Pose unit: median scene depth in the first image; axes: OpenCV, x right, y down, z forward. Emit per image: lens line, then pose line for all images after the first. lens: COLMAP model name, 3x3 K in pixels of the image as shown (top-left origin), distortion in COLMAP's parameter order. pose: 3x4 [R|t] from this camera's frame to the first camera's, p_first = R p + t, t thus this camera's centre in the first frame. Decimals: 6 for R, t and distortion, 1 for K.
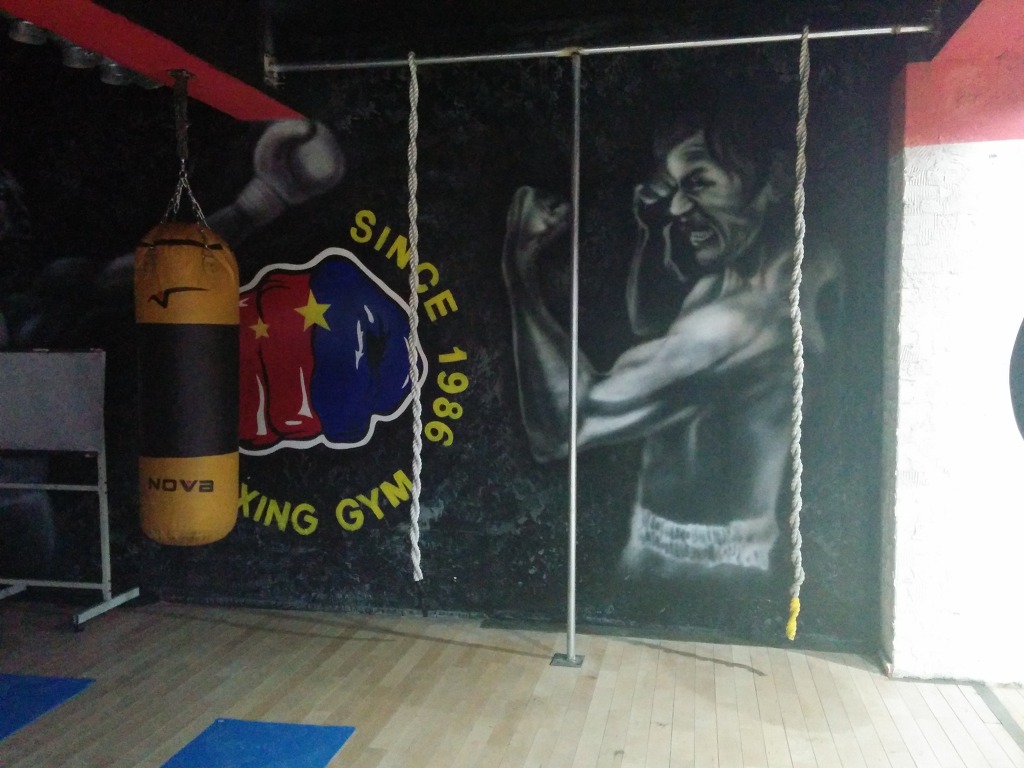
lens RADIAL K [[883.6, 0, 512.0], [0, 883.6, 384.0], [0, 0, 1]] dist [0.091331, -0.133354]
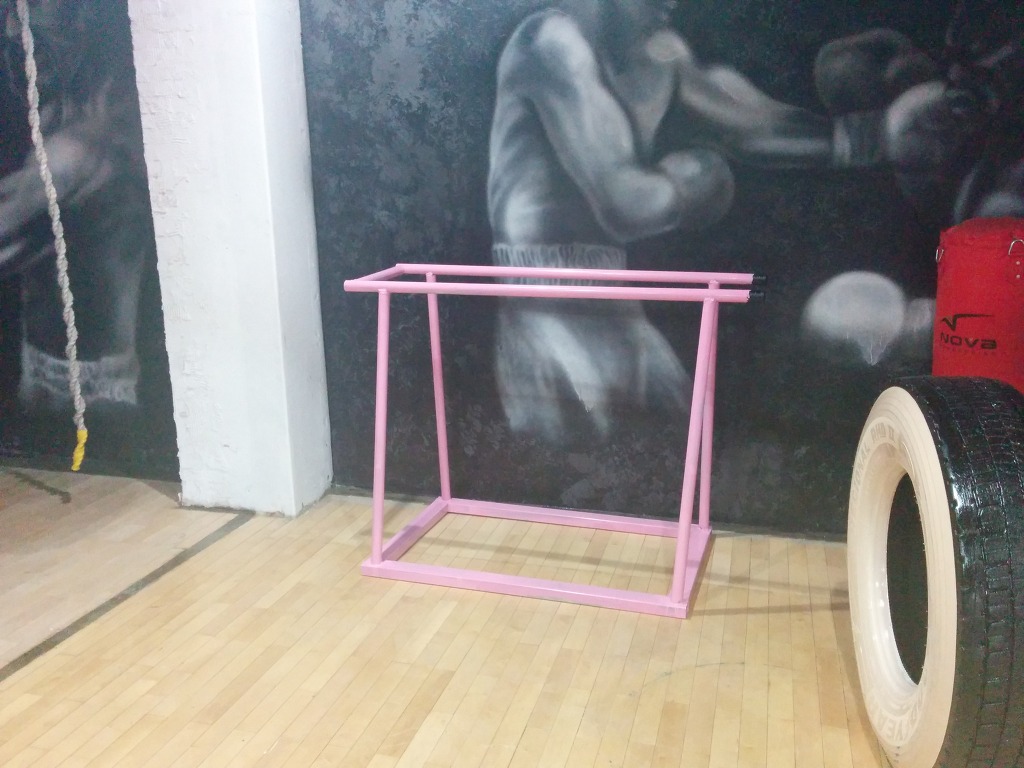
lens RADIAL K [[883.6, 0, 512.0], [0, 883.6, 384.0], [0, 0, 1]] dist [0.091331, -0.133354]
pose [[0.996755, 0.008193, -0.080071, 0.800942], [0.005936, 0.984615, 0.174637, 0.010396], [0.080270, -0.174545, 0.981372, 0.039728]]
